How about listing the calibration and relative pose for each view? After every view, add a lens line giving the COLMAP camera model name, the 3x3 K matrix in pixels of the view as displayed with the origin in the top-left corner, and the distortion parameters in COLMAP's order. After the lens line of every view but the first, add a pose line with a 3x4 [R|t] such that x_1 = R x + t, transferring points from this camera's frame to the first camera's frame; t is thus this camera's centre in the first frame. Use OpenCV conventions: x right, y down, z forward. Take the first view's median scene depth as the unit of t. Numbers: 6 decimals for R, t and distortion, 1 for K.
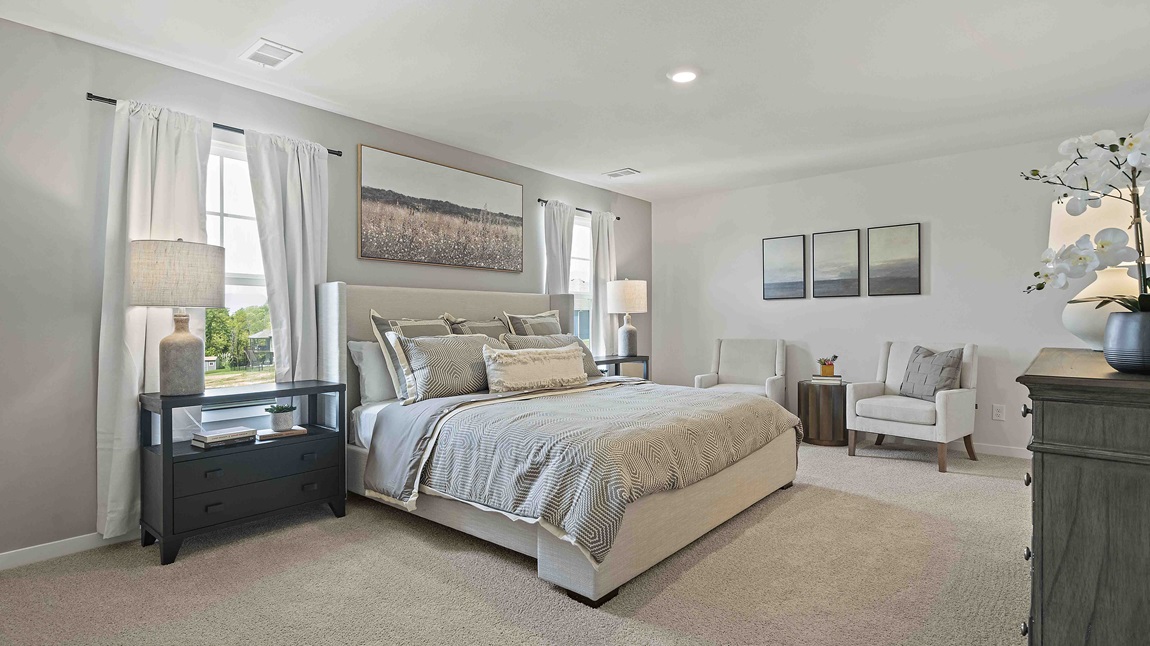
lens RADIAL K [[569.5, 0, 577.0], [0, 569.5, 313.6], [0, 0, 1]] dist [-0.014627, -0.000543]
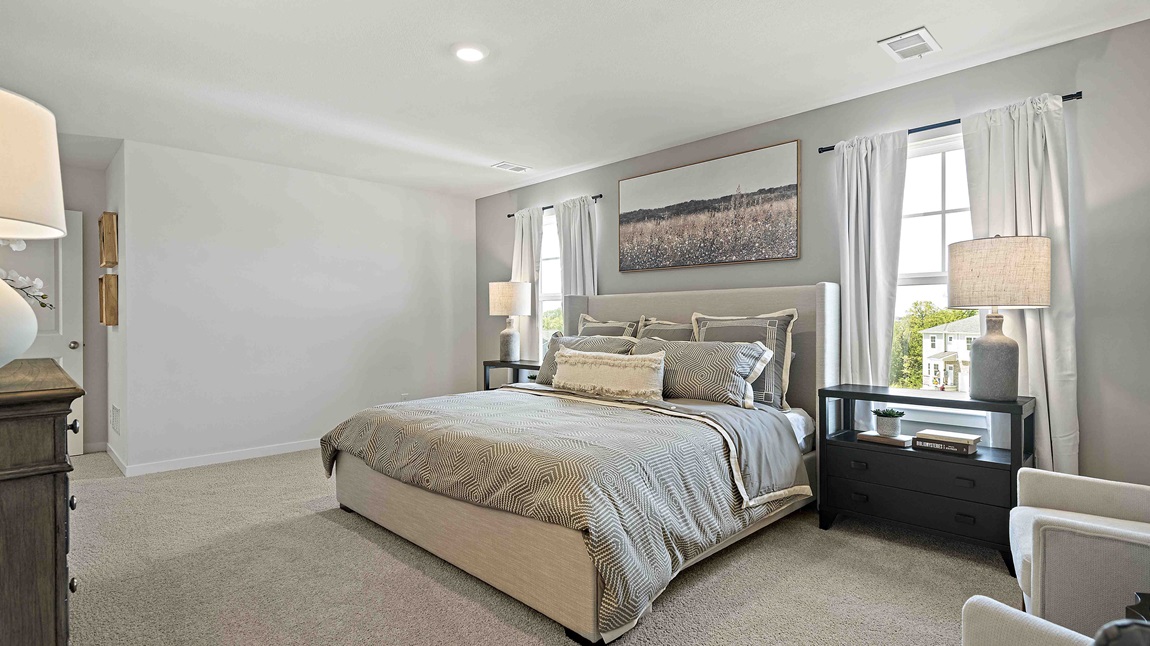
lens RADIAL K [[569.5, 0, 574.3], [0, 569.5, 327.4], [0, 0, 1]] dist [-0.014627, -0.000543]
pose [[-0.125541, 0.017054, -0.991942, 0.735076], [0.007768, 0.999838, 0.016206, 0.003124], [0.992058, -0.005670, -0.125654, 0.881378]]
